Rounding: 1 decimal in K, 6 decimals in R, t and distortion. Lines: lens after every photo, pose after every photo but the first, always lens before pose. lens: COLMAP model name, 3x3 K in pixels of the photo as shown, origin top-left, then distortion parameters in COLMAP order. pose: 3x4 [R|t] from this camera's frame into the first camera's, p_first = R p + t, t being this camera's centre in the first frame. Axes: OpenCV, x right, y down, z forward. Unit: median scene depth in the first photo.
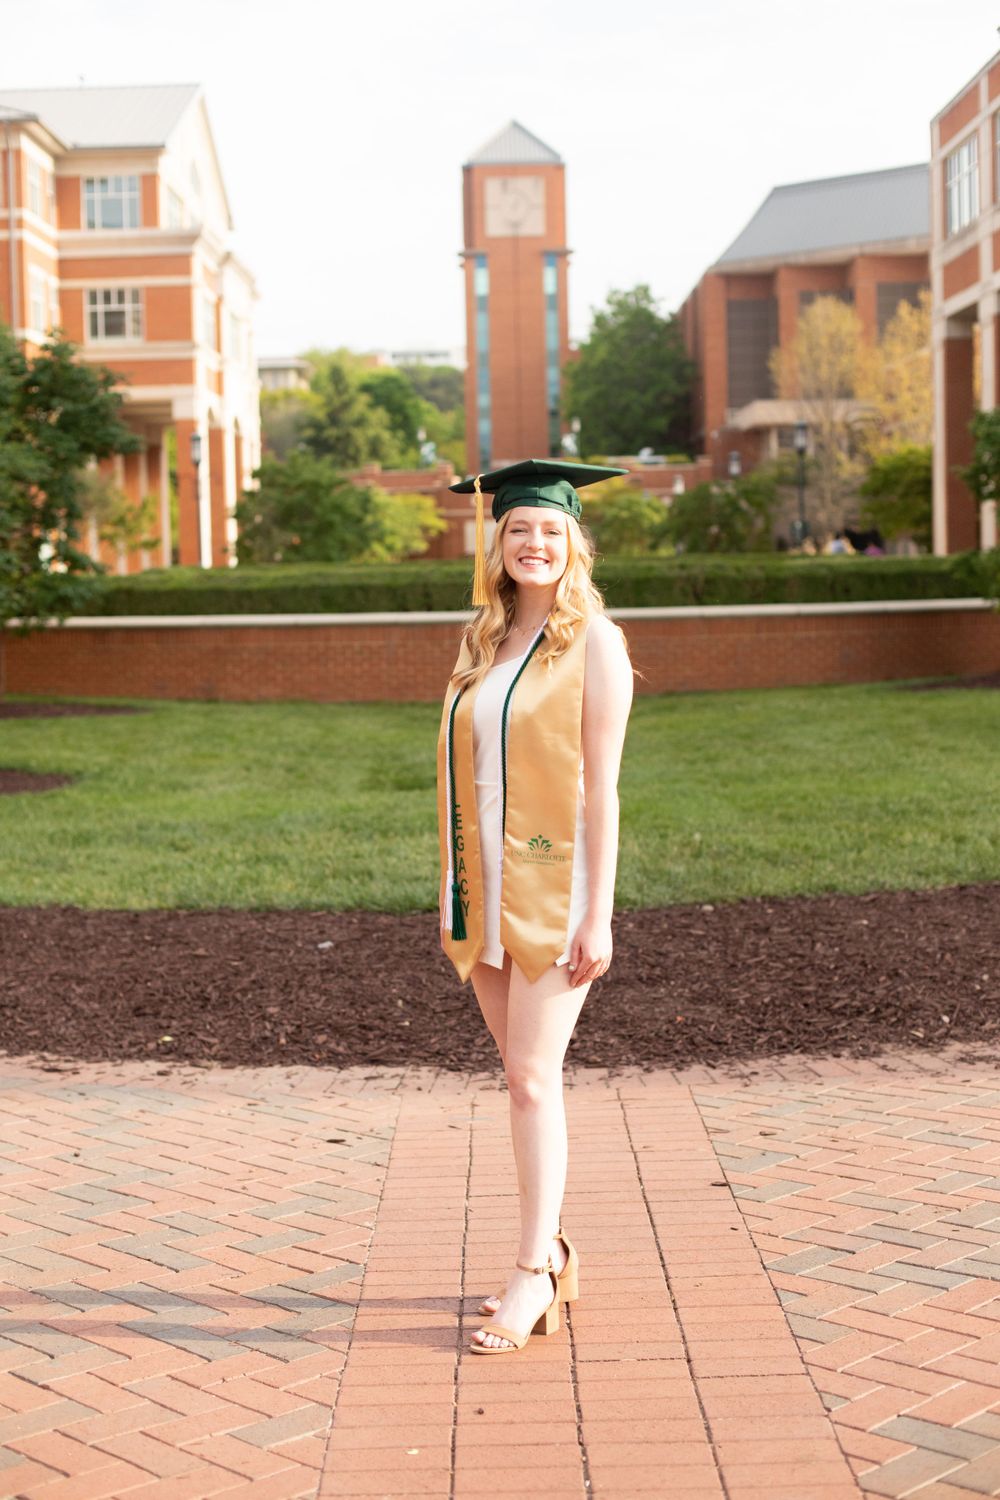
lens RADIAL K [[2213.6, 0, 496.5], [0, 2213.6, 748.9], [0, 0, 1]] dist [-0.108344, 0.000000]
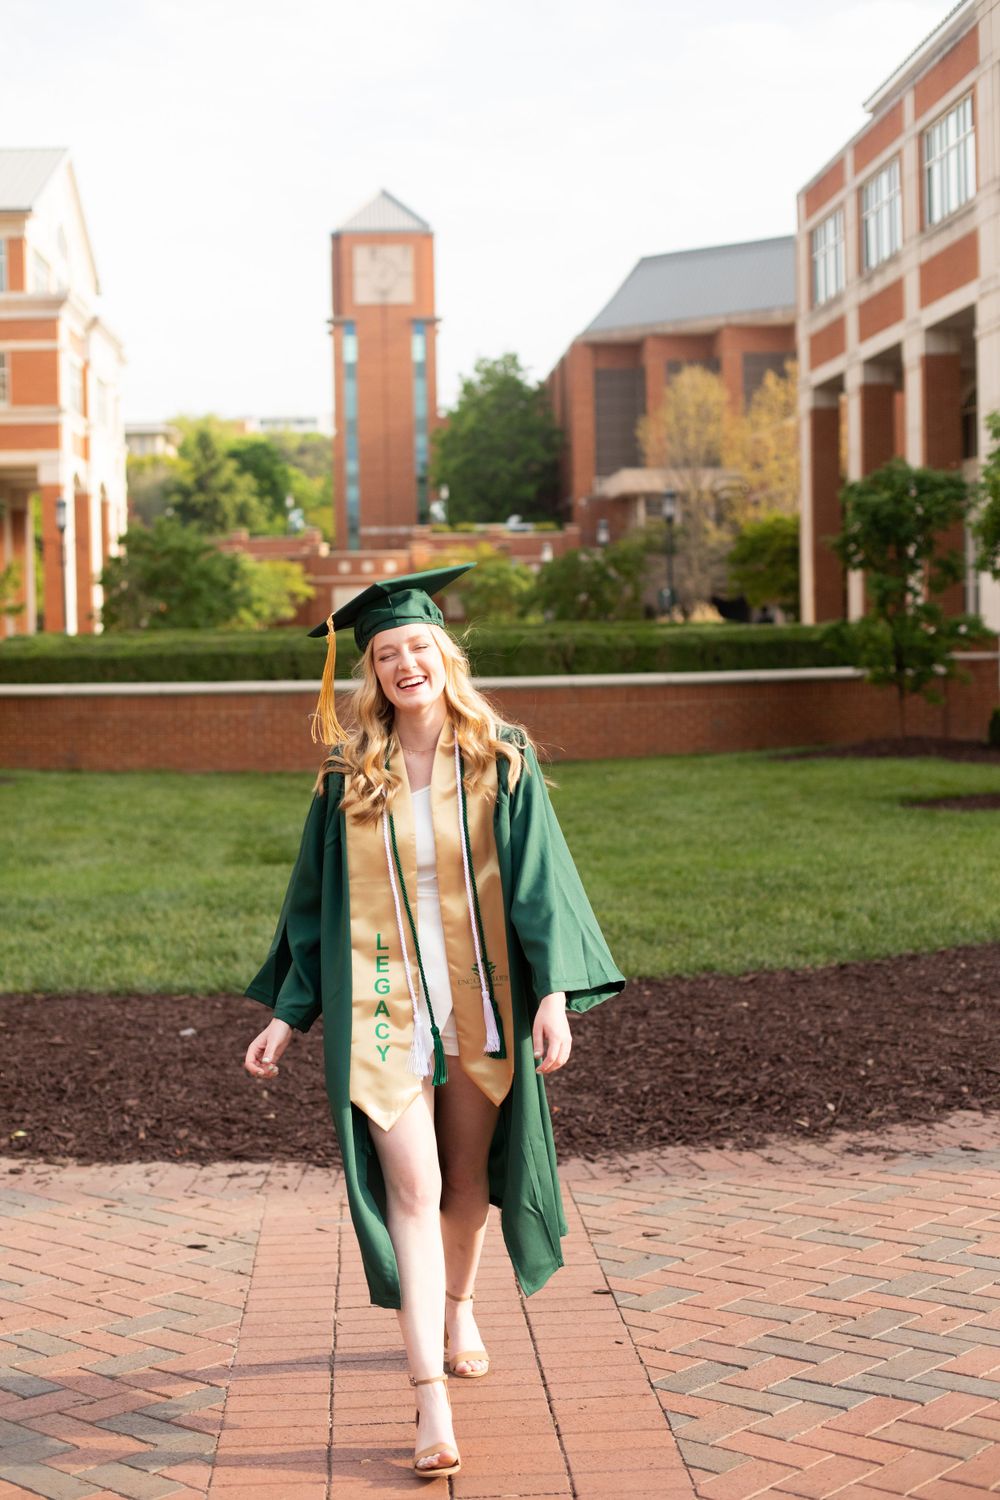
lens RADIAL K [[2149.4, 0, 495.9], [0, 2149.4, 743.6], [0, 0, 1]] dist [-0.113481, 0.000000]
pose [[0.998115, -0.000276, 0.061377, -0.000458], [0.002022, 0.999595, -0.028381, -0.006931], [-0.061344, 0.028452, 0.997711, 0.042406]]
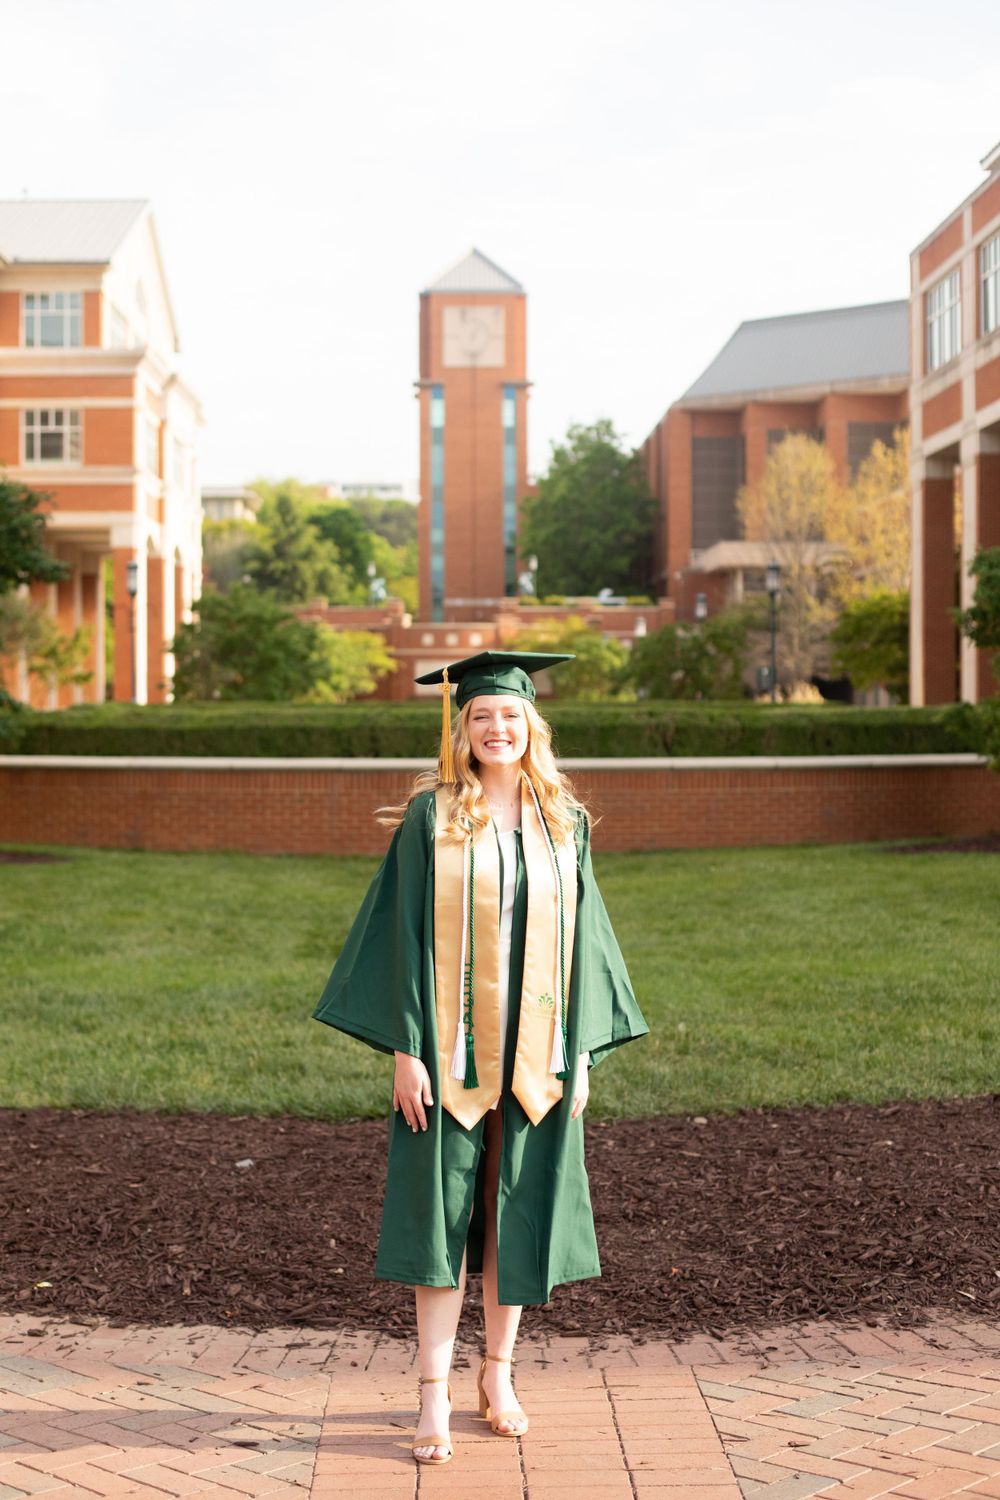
lens RADIAL K [[2056.0, 0, 499.9], [0, 2056.0, 751.7], [0, 0, 1]] dist [-0.099698, 0.000000]
pose [[0.999344, 0.019148, 0.030732, -0.005634], [-0.017267, 0.998027, -0.060368, -0.014639], [-0.031828, 0.059798, 0.997703, 0.155181]]
